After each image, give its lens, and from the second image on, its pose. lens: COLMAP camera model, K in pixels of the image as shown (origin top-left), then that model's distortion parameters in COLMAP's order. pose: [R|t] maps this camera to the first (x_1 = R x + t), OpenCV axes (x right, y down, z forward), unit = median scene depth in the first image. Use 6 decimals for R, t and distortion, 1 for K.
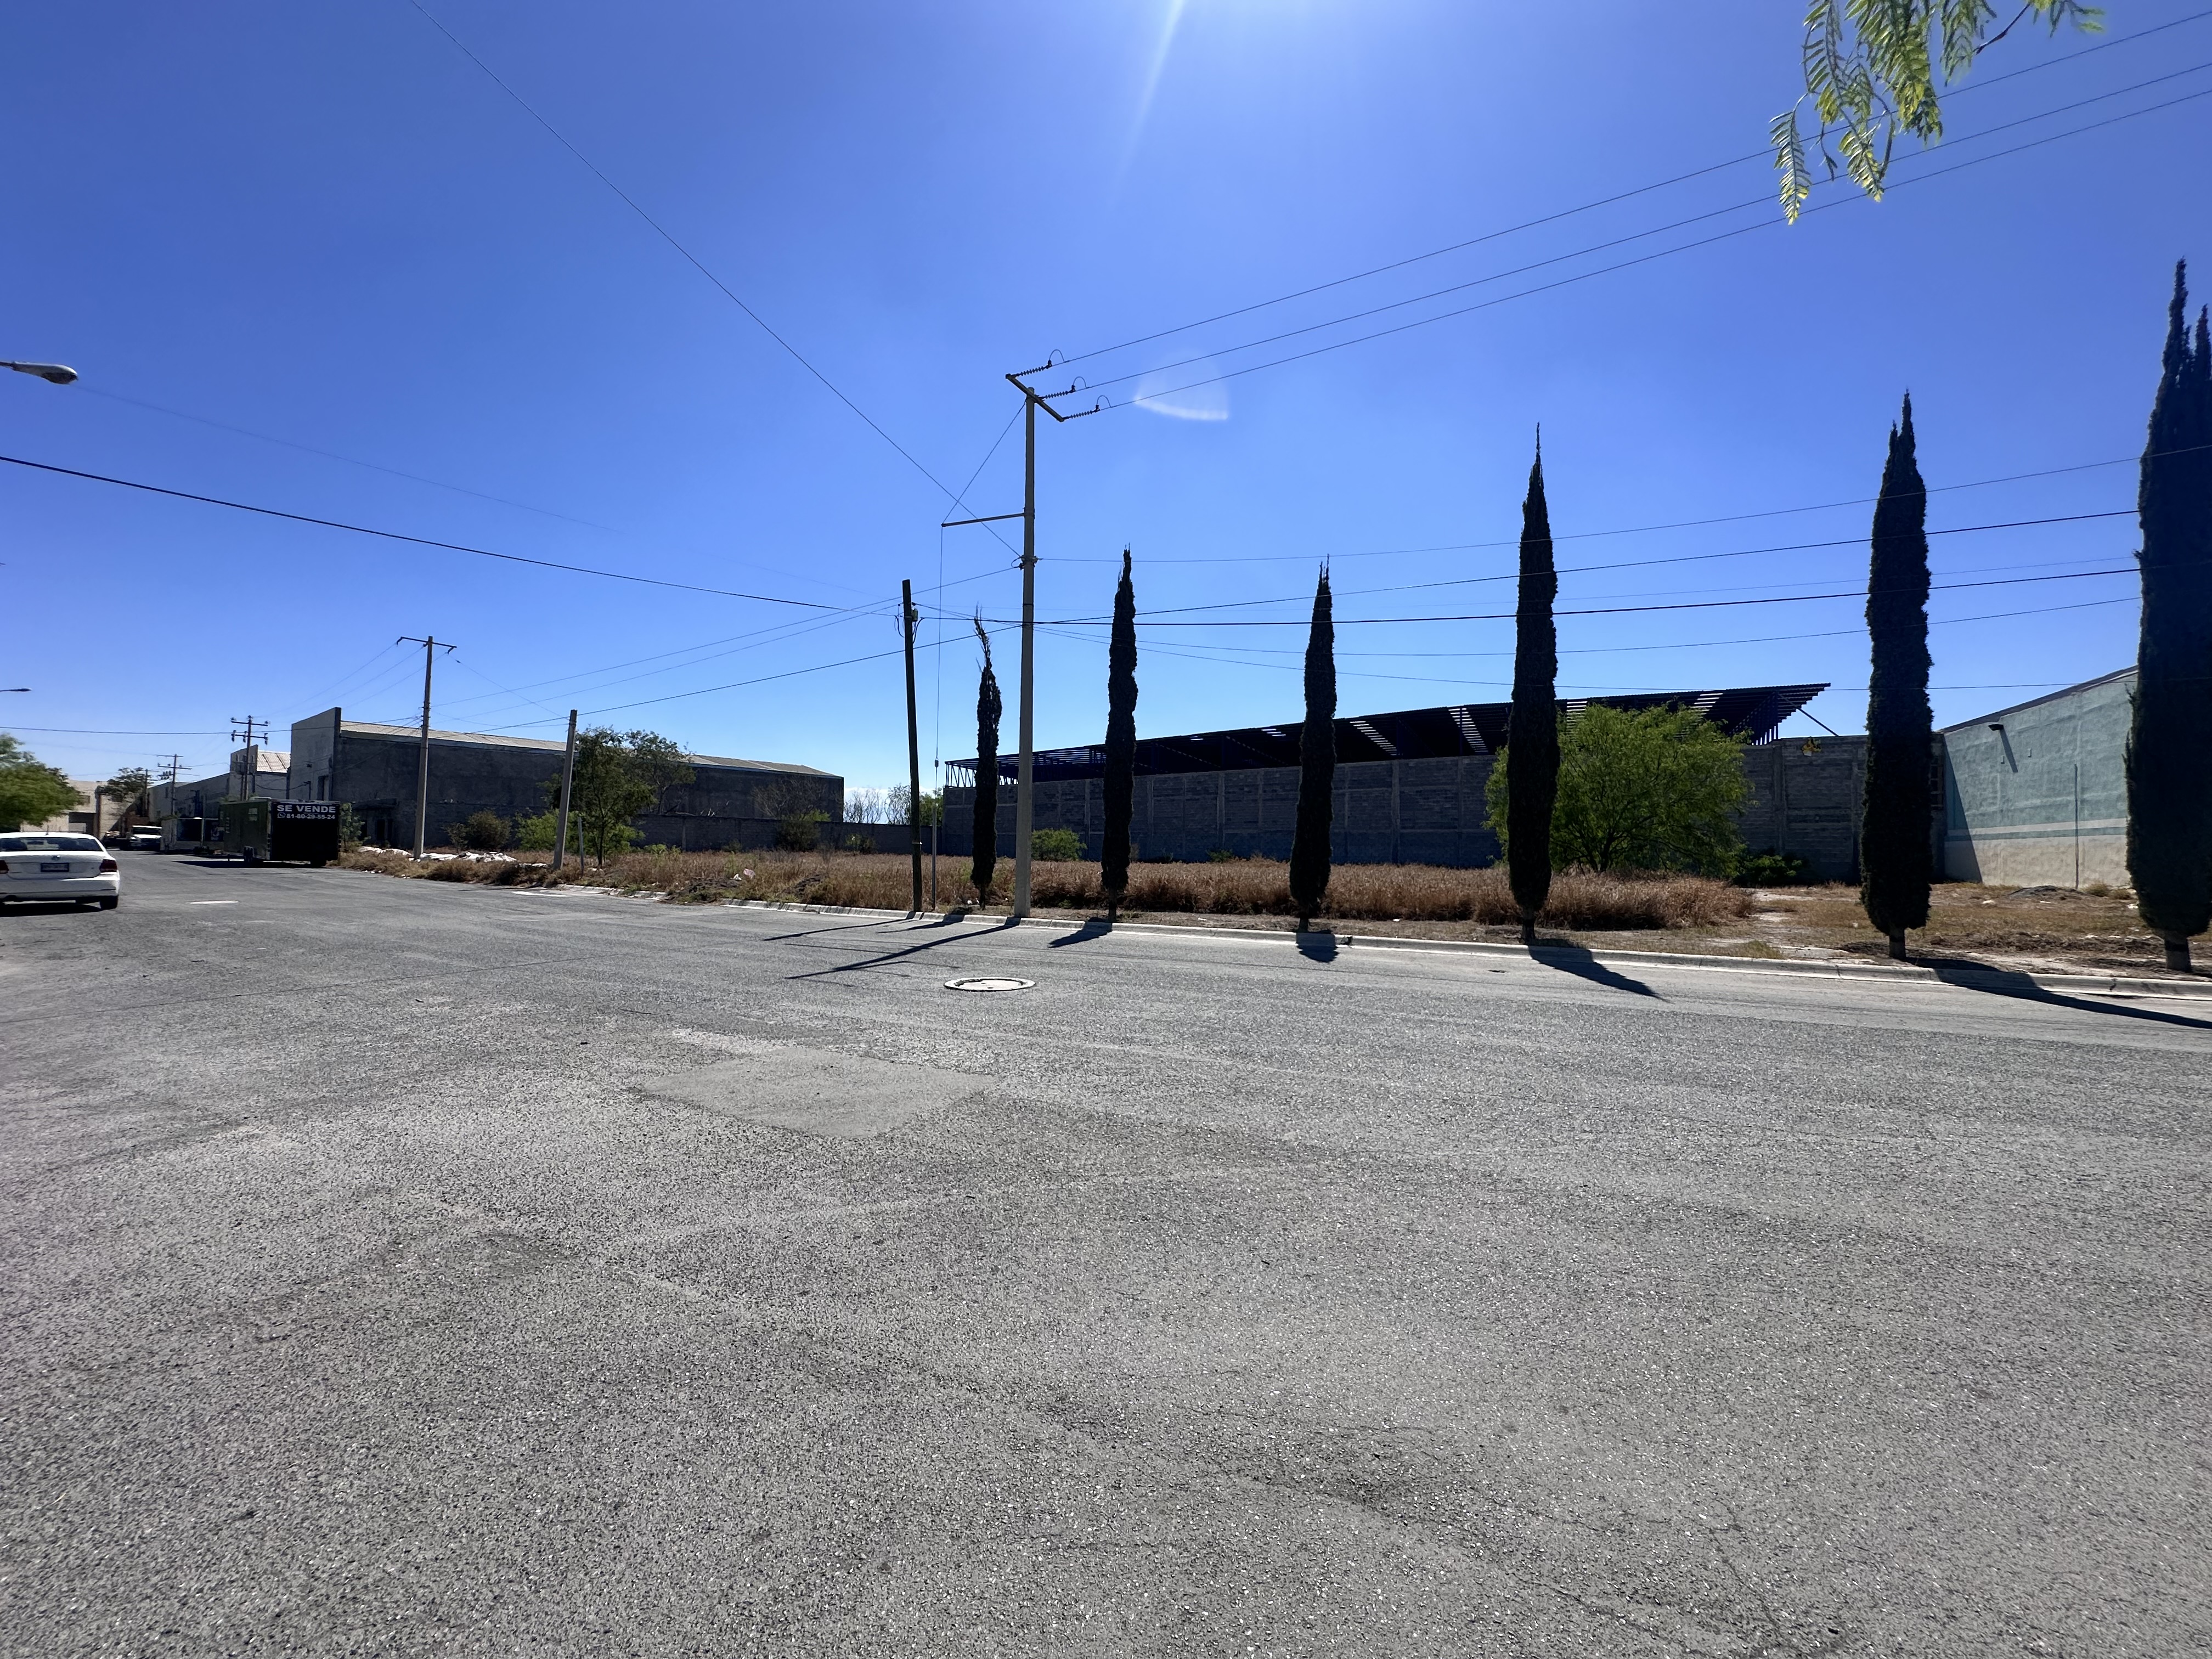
lens RADIAL K [[893.7, 0, 1107.6], [0, 893.7, 835.8], [0, 0, 1]] dist [0.008463, -0.000662]
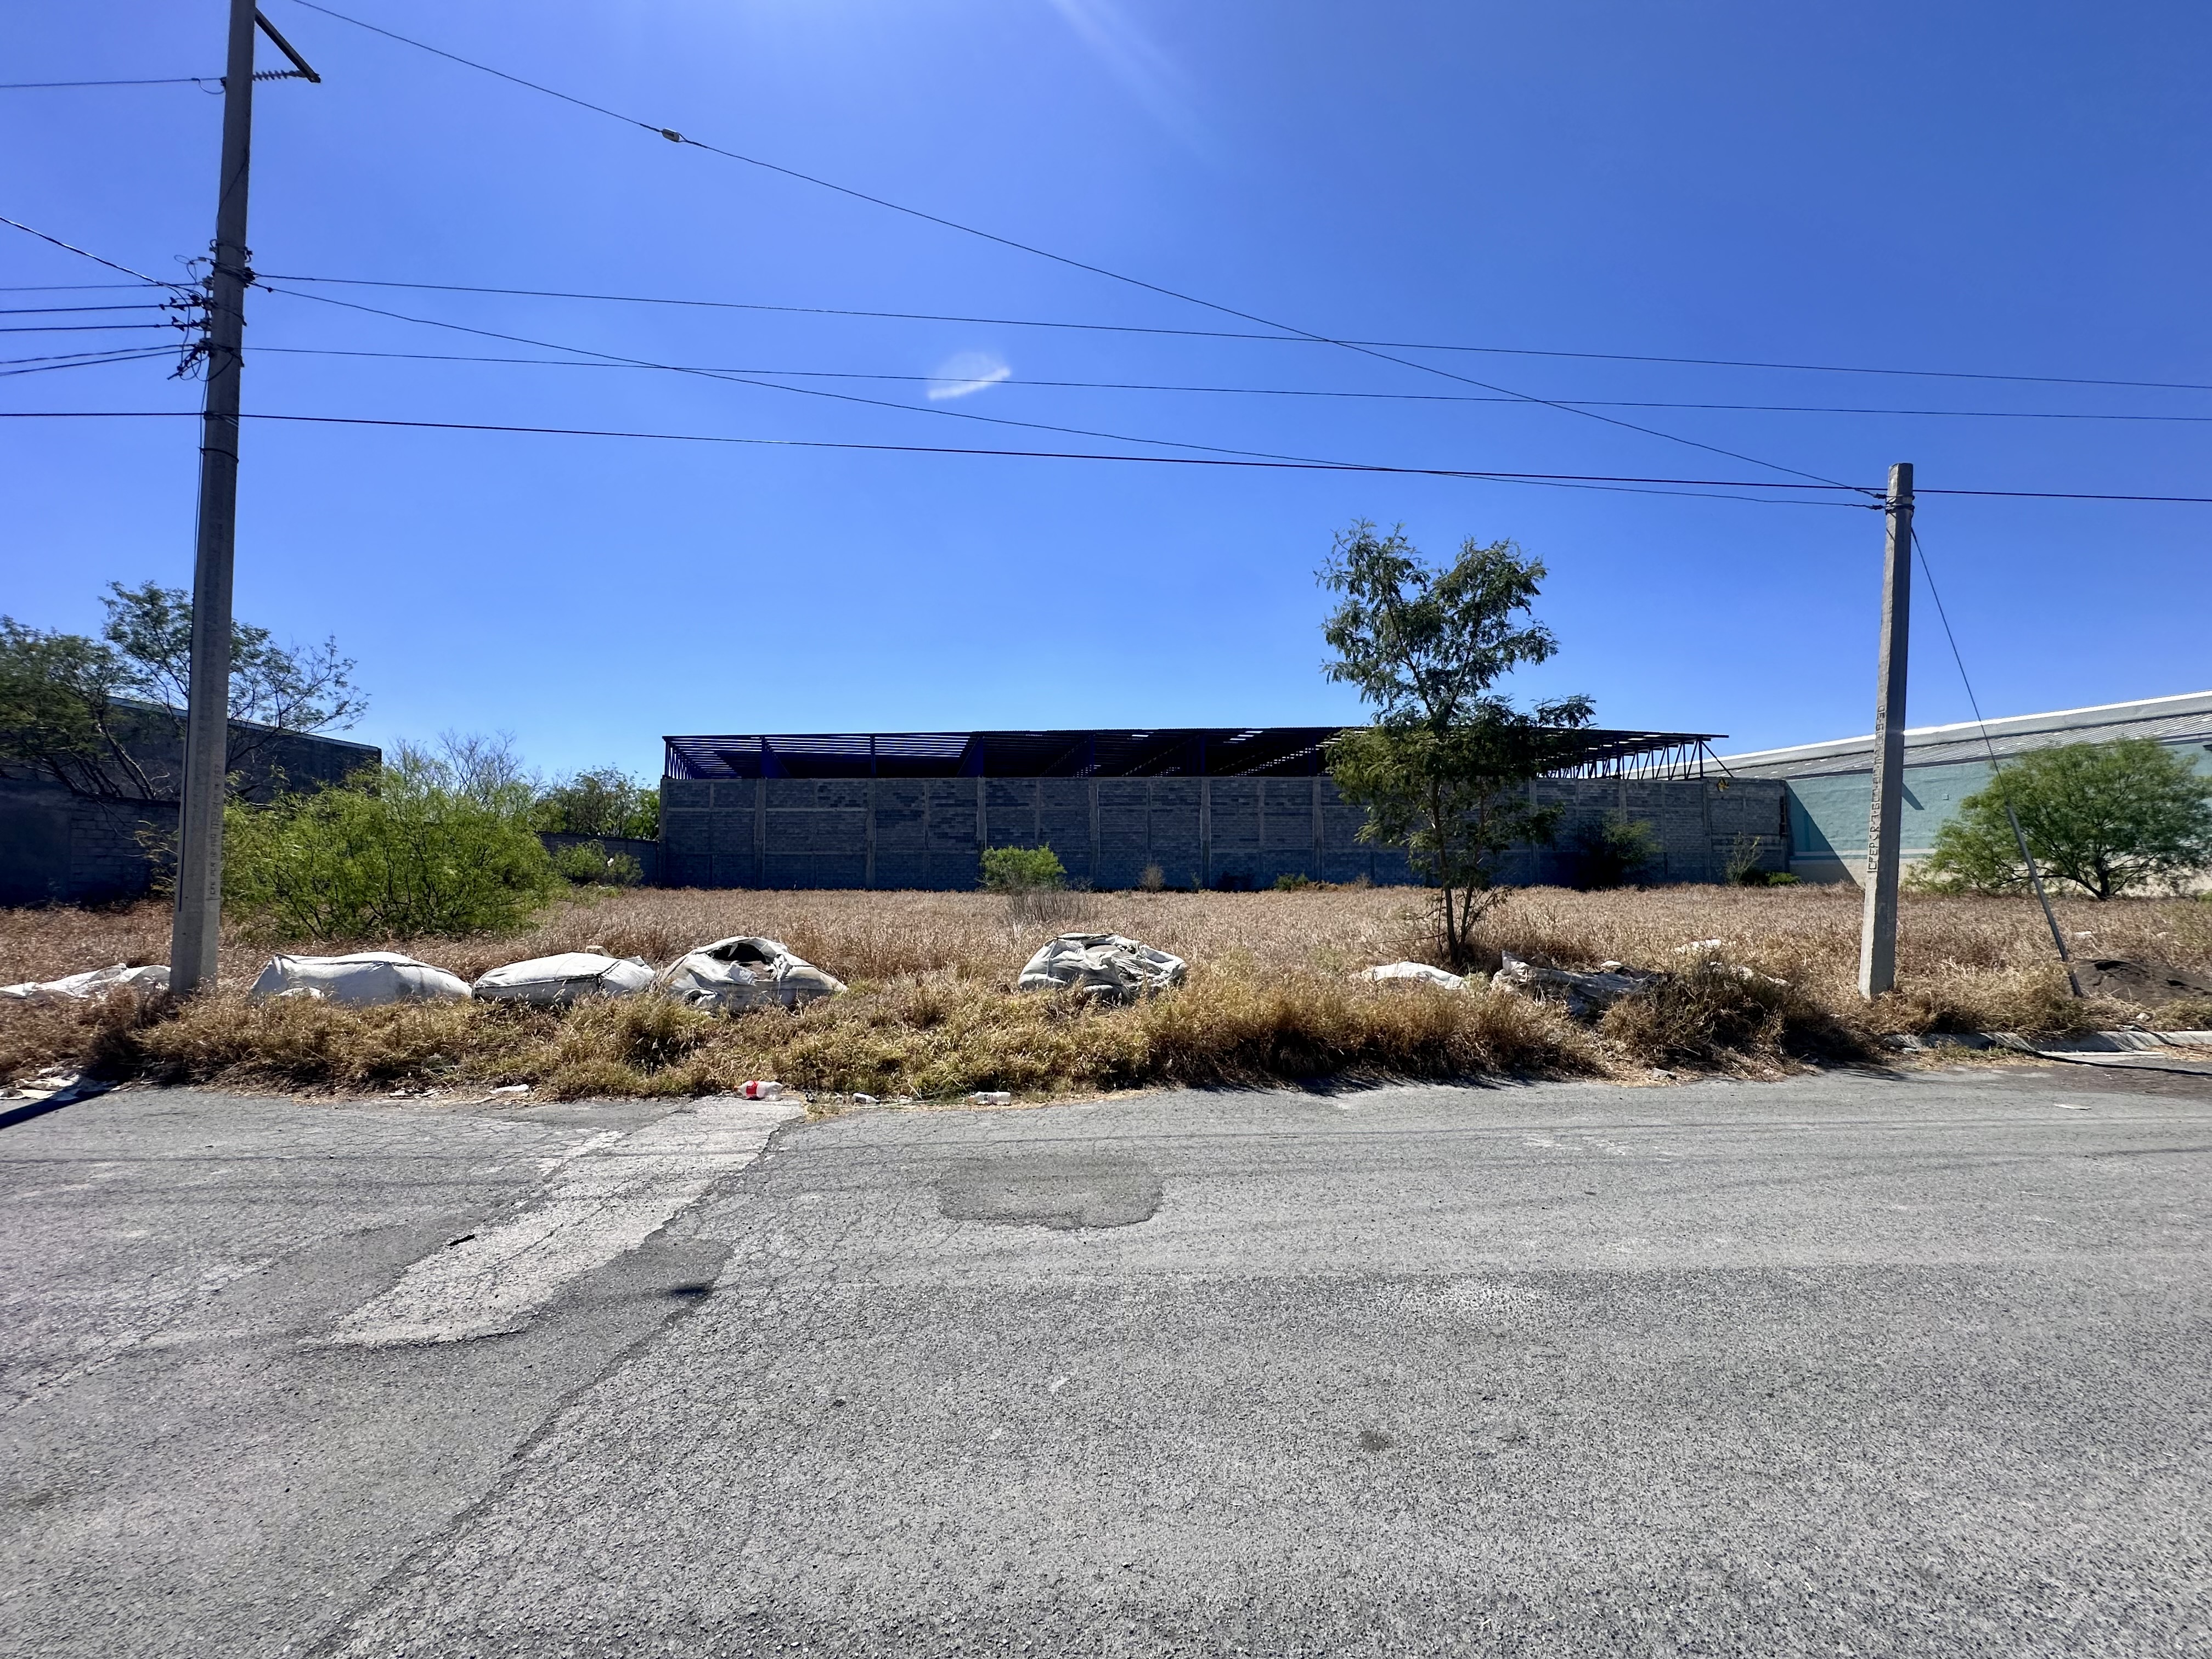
lens RADIAL K [[893.7, 0, 1112.6], [0, 893.7, 833.5], [0, 0, 1]] dist [0.008463, -0.000662]
pose [[0.749400, 0.012802, 0.661994, -0.479275], [0.000390, 0.999804, -0.019776, -0.004635], [-0.662117, 0.015078, 0.749248, 0.444865]]
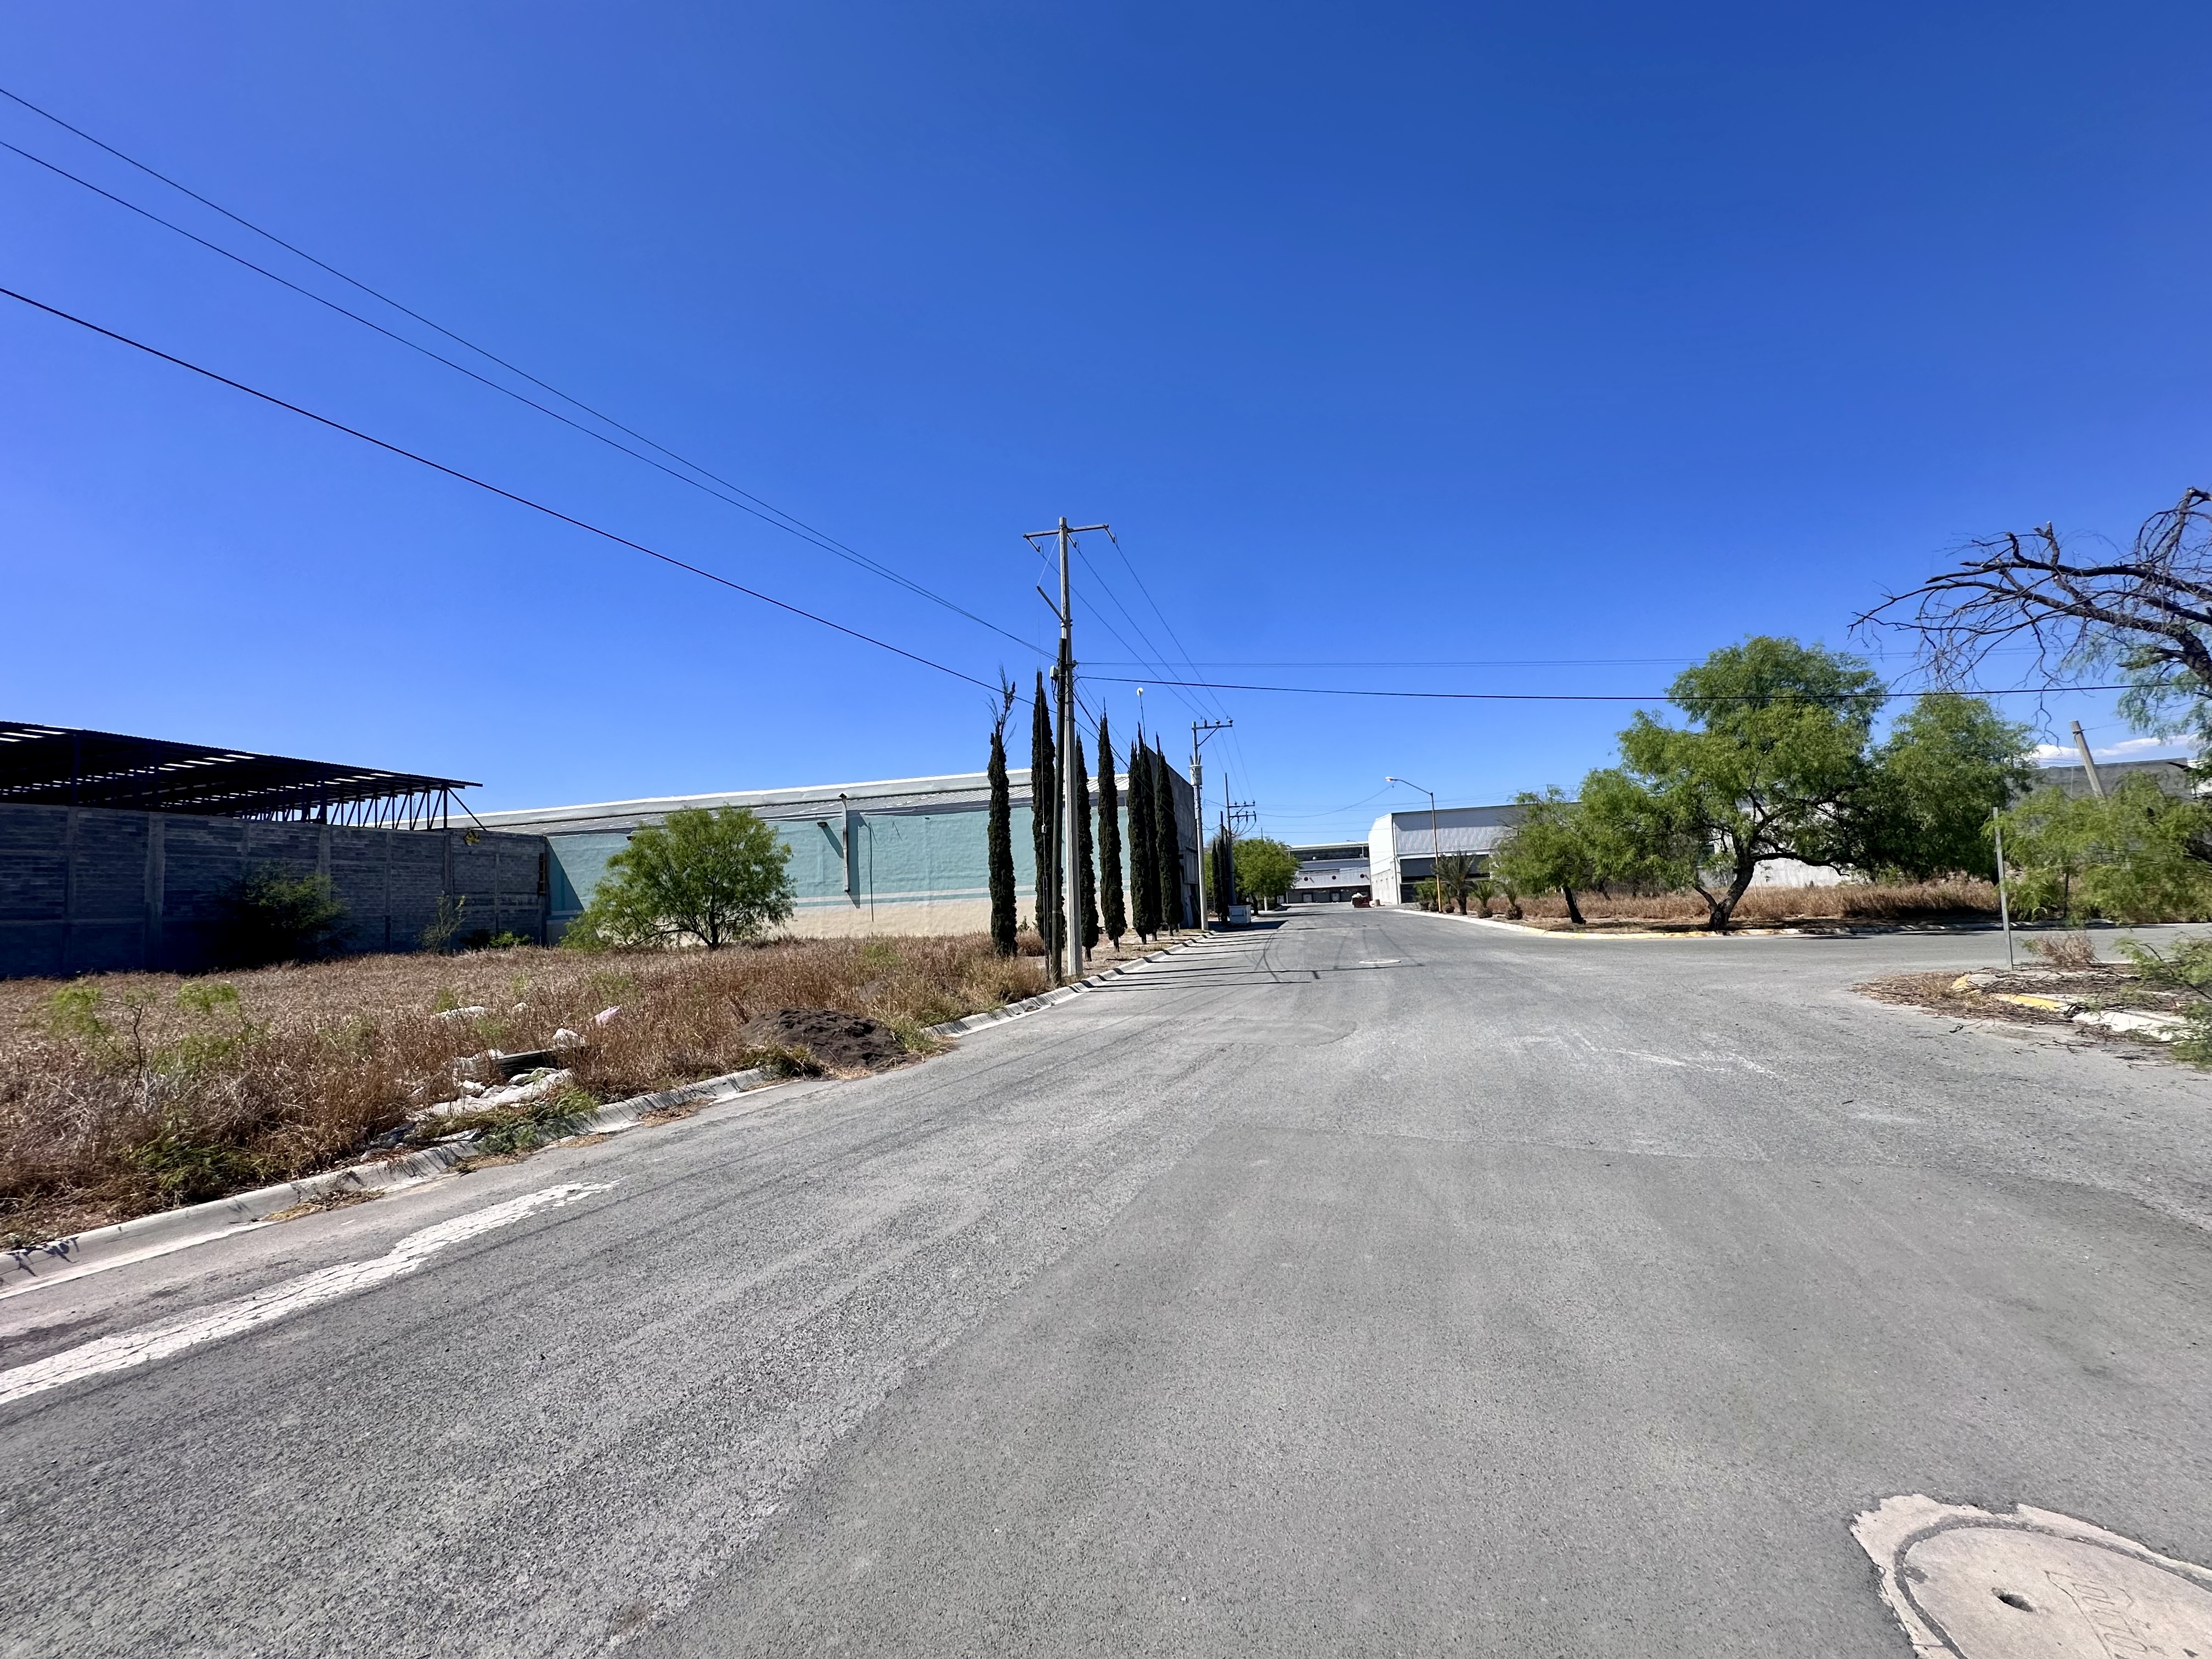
lens RADIAL K [[893.7, 0, 1090.3], [0, 893.7, 830.9], [0, 0, 1]] dist [0.008463, -0.000662]
pose [[-0.226675, 0.078104, 0.970834, -0.339105], [0.023433, 0.996928, -0.074732, -0.004361], [-0.973689, 0.005810, -0.227809, 0.356167]]
